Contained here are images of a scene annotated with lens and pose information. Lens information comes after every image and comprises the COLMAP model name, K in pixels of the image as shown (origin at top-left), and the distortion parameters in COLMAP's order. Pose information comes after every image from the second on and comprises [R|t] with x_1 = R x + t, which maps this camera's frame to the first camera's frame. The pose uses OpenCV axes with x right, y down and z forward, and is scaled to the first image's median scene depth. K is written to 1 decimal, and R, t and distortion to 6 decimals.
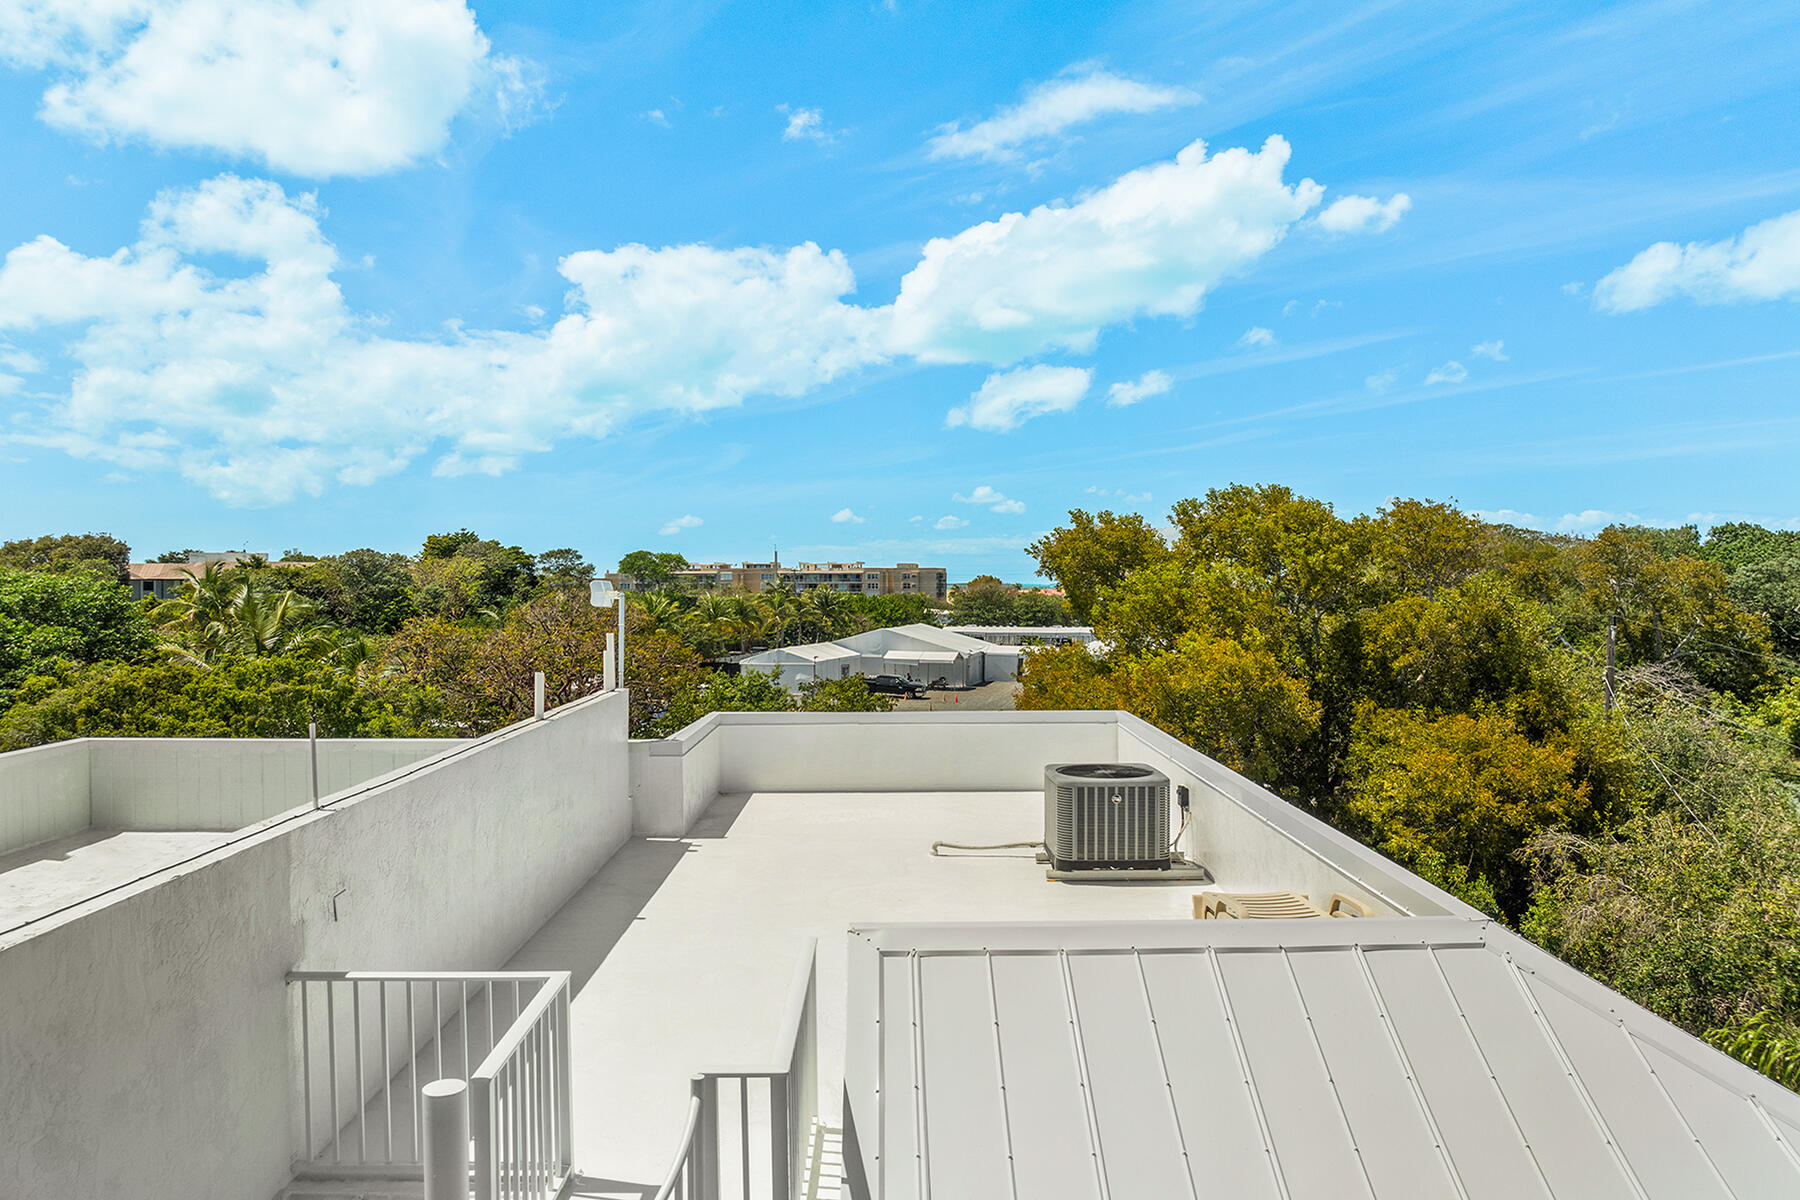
lens RADIAL K [[1276.3, 0, 900.6], [0, 1276.3, 606.2], [0, 0, 1]] dist [-0.023969, -0.002285]
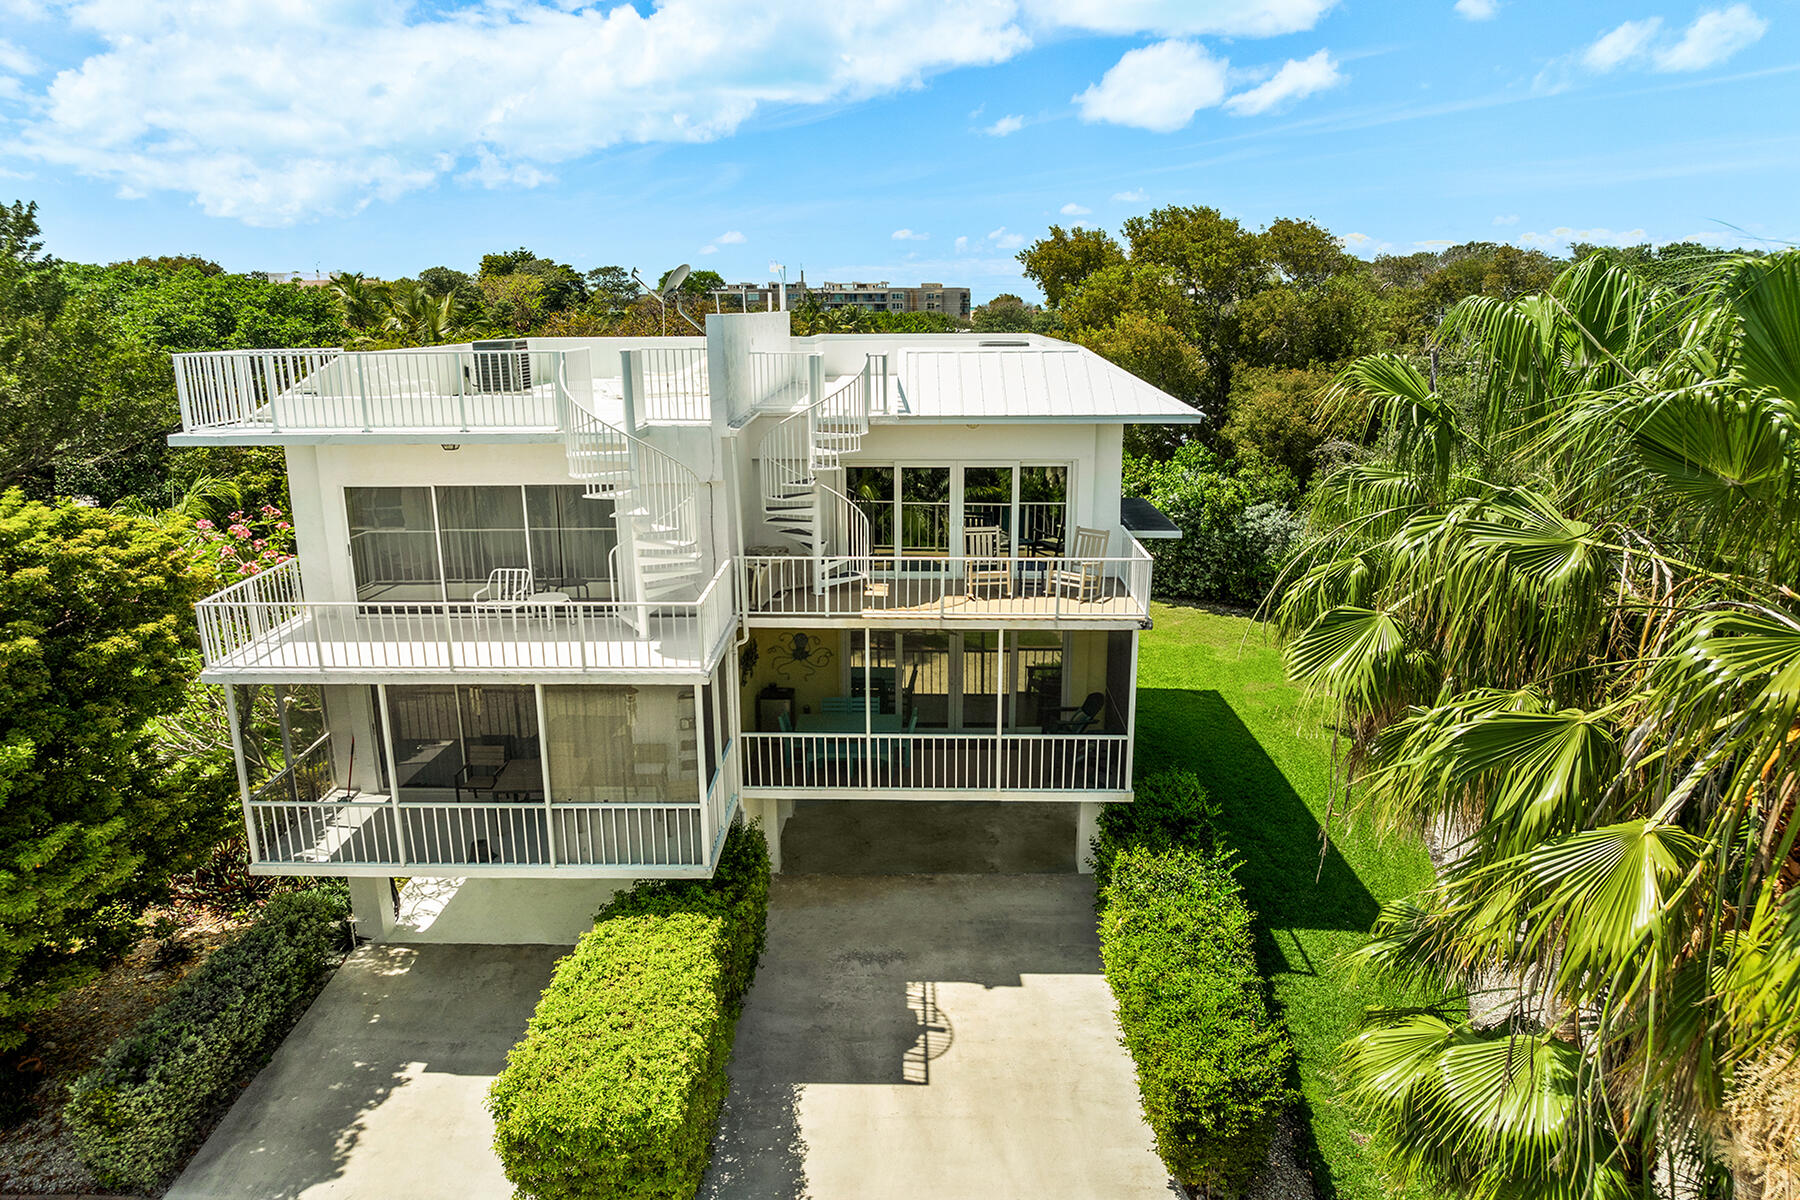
lens RADIAL K [[1265.6, 0, 901.8], [0, 1265.6, 602.4], [0, 0, 1]] dist [-0.023594, -0.000359]
pose [[0.999836, 0.002724, -0.017876, 0.004732], [0.001106, 0.977516, 0.210857, 0.027321], [0.018049, -0.210843, 0.977353, -0.341420]]
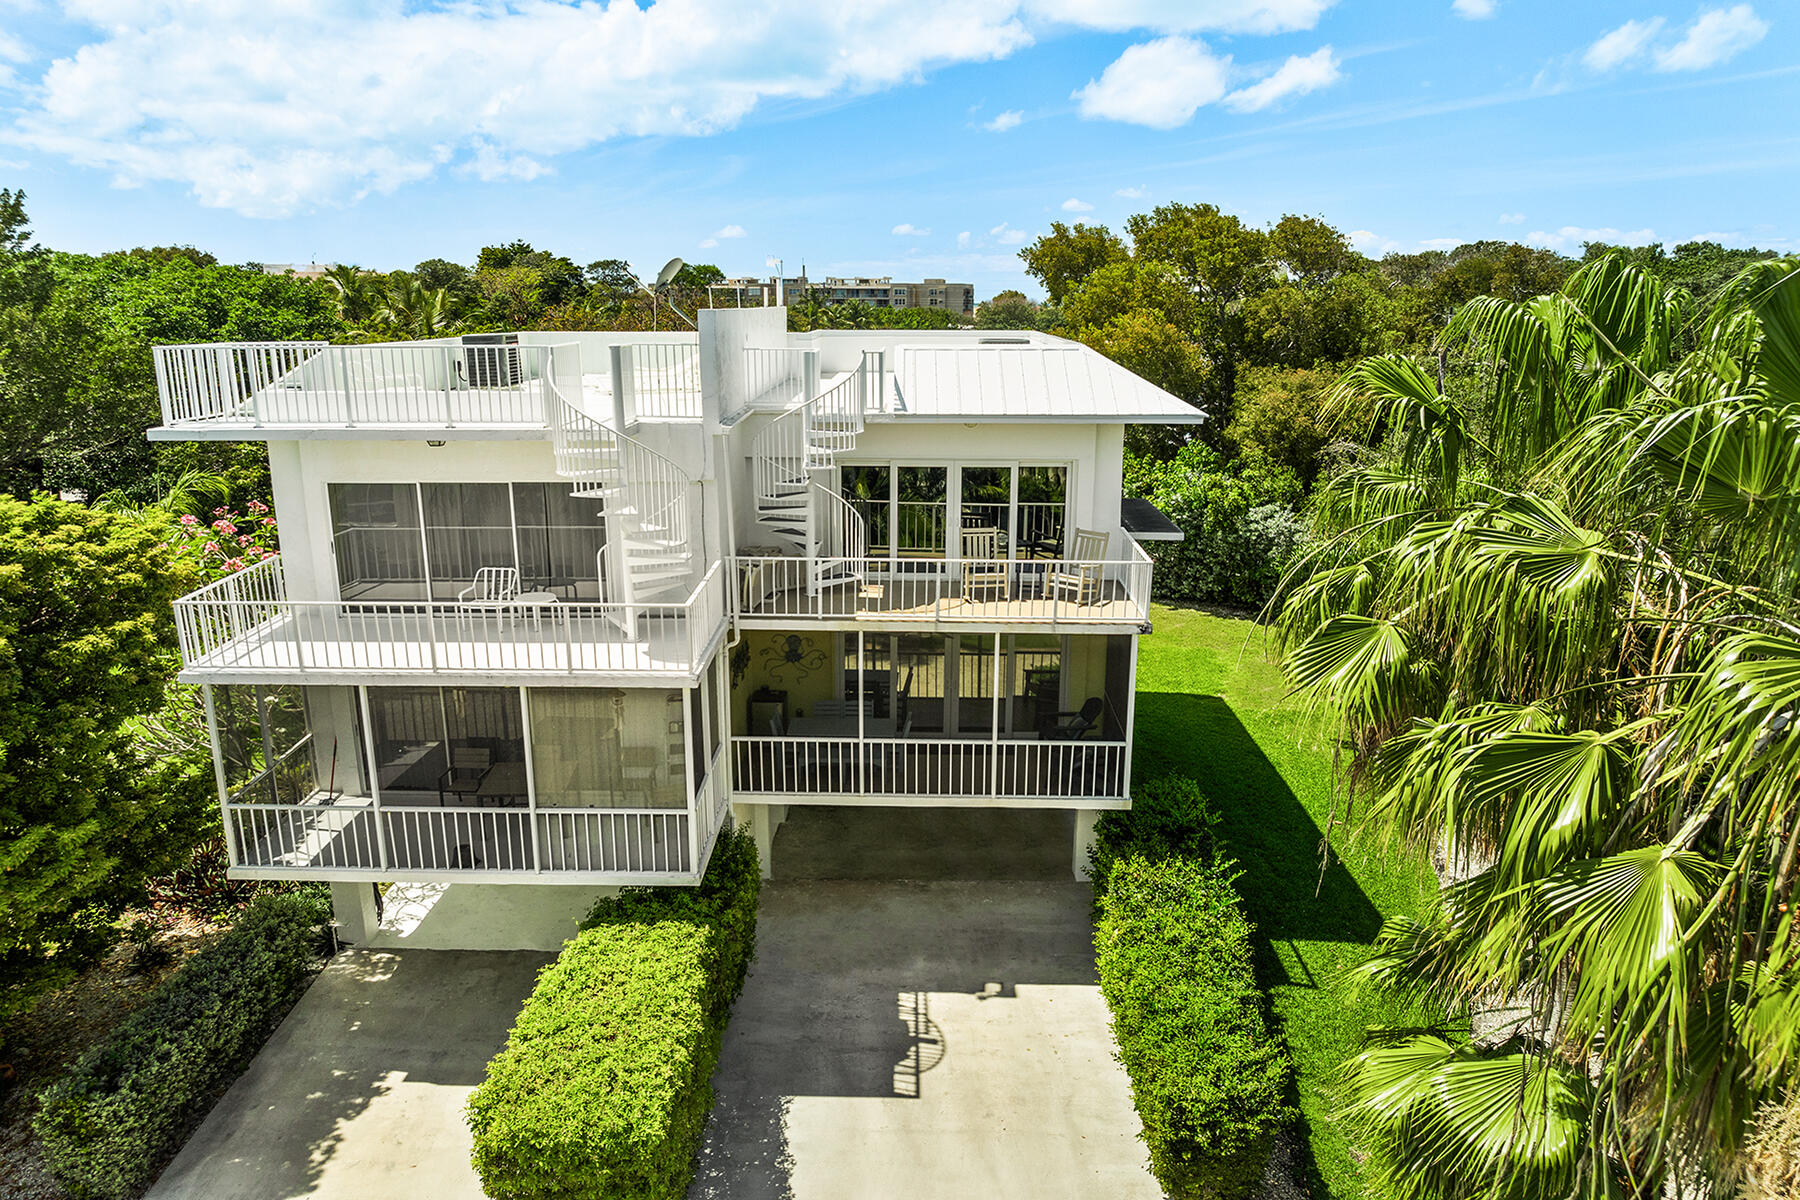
lens RADIAL K [[1276.3, 0, 900.6], [0, 1276.3, 606.2], [0, 0, 1]] dist [-0.023969, -0.002285]
pose [[0.999764, 0.009741, -0.019425, 0.007270], [-0.005342, 0.976636, 0.214832, 0.027156], [0.021064, -0.214678, 0.976458, -0.334676]]
